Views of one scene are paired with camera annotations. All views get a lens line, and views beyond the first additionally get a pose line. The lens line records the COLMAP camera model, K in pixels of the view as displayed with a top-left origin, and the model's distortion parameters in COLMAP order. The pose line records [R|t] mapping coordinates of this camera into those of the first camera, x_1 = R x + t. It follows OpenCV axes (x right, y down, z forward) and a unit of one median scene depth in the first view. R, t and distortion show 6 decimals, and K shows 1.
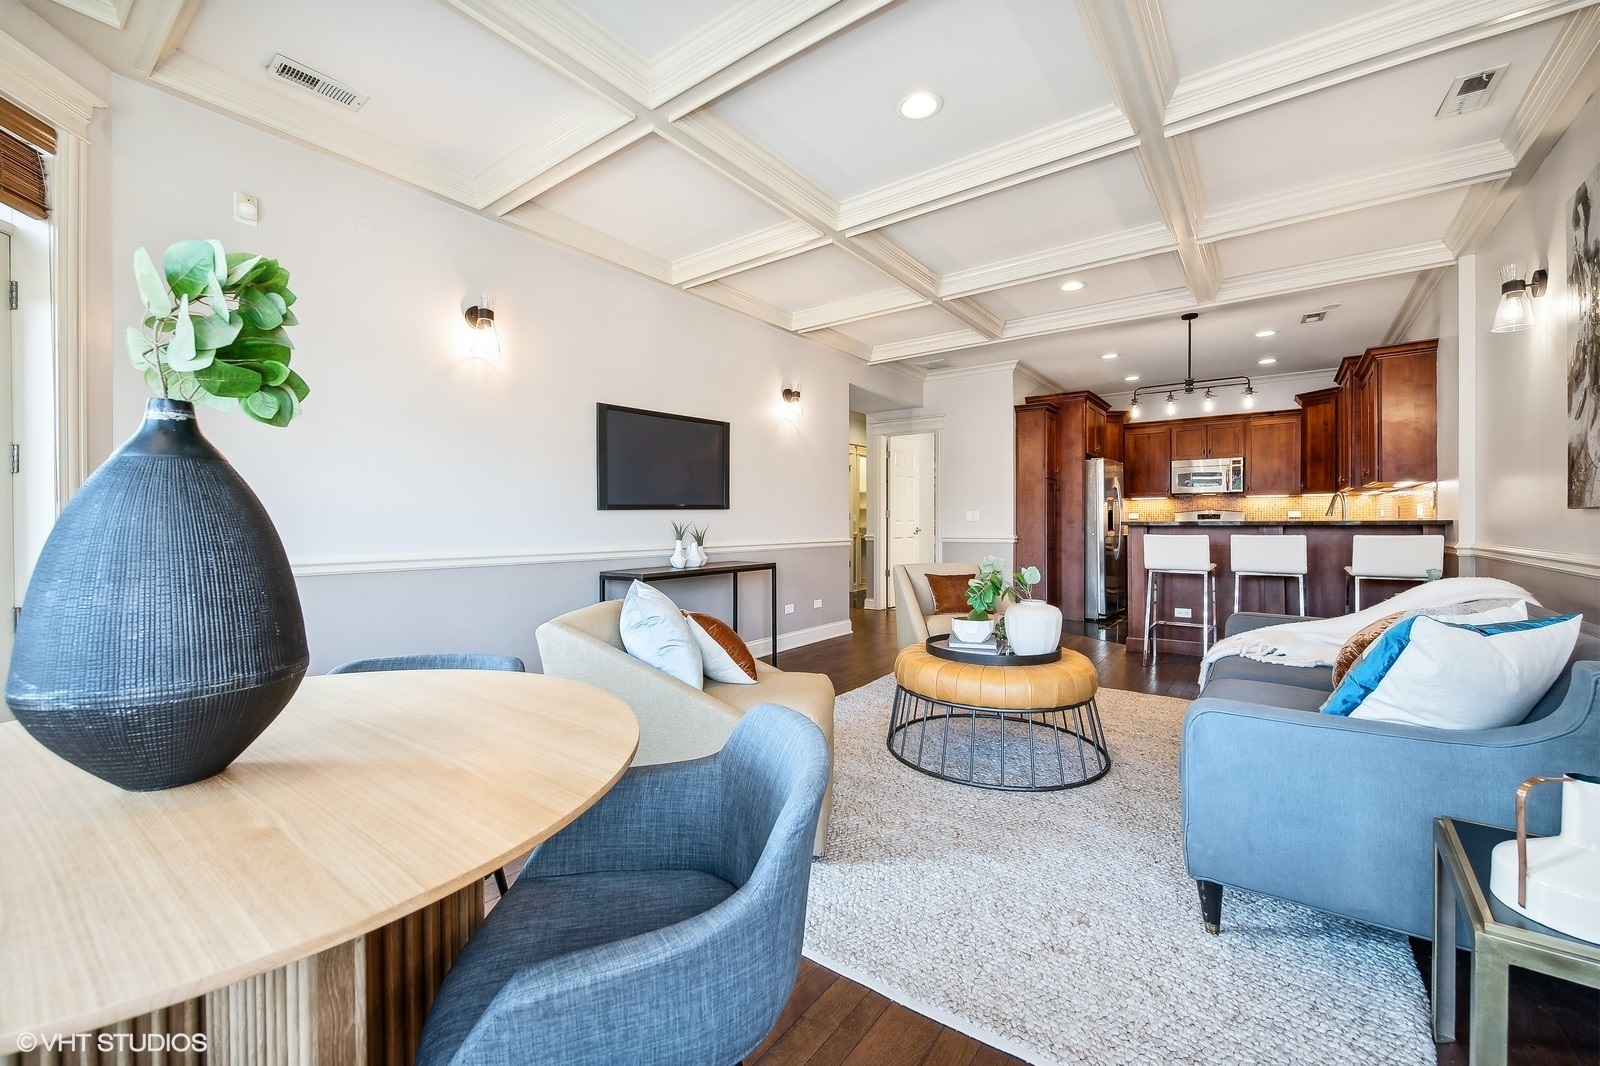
lens RADIAL K [[648.9, 0, 787.1], [0, 648.9, 520.1], [0, 0, 1]] dist [0.002486, -0.003105]
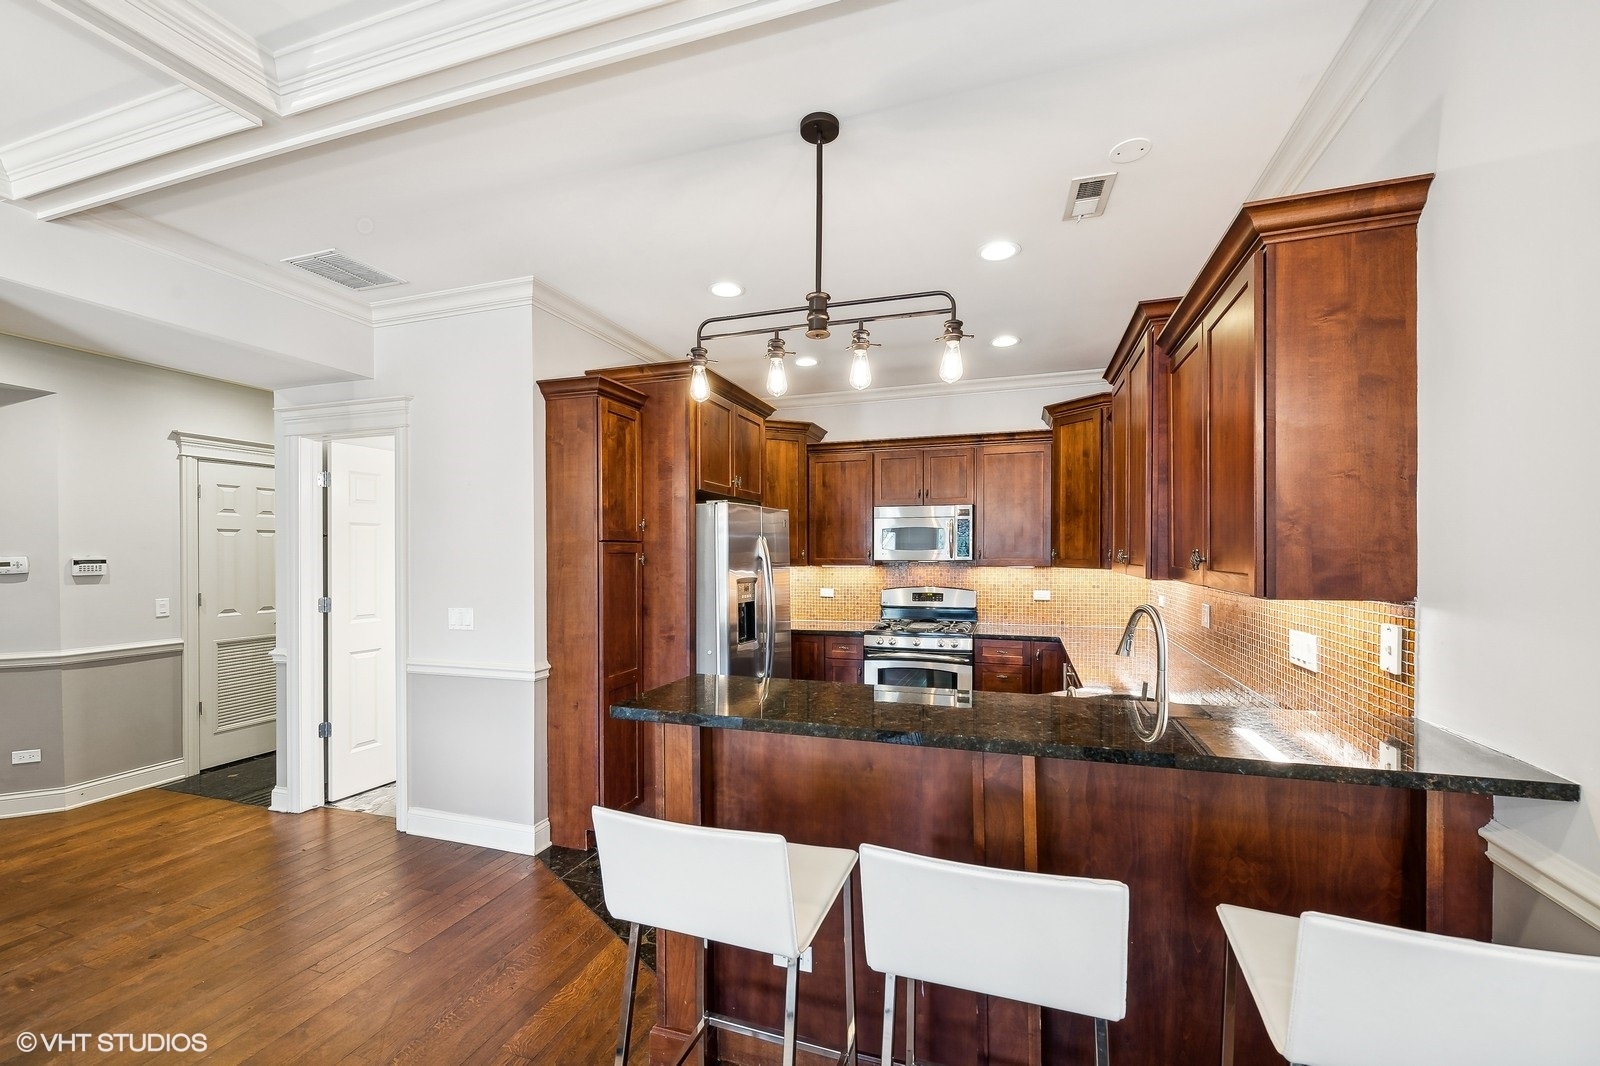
lens RADIAL K [[648.9, 0, 809.3], [0, 648.9, 548.4], [0, 0, 1]] dist [0.002486, -0.003105]
pose [[0.944892, 0.003608, 0.327362, 0.374145], [-0.002409, 0.999989, -0.004067, -0.055354], [-0.327373, 0.003054, 0.944890, 0.494899]]
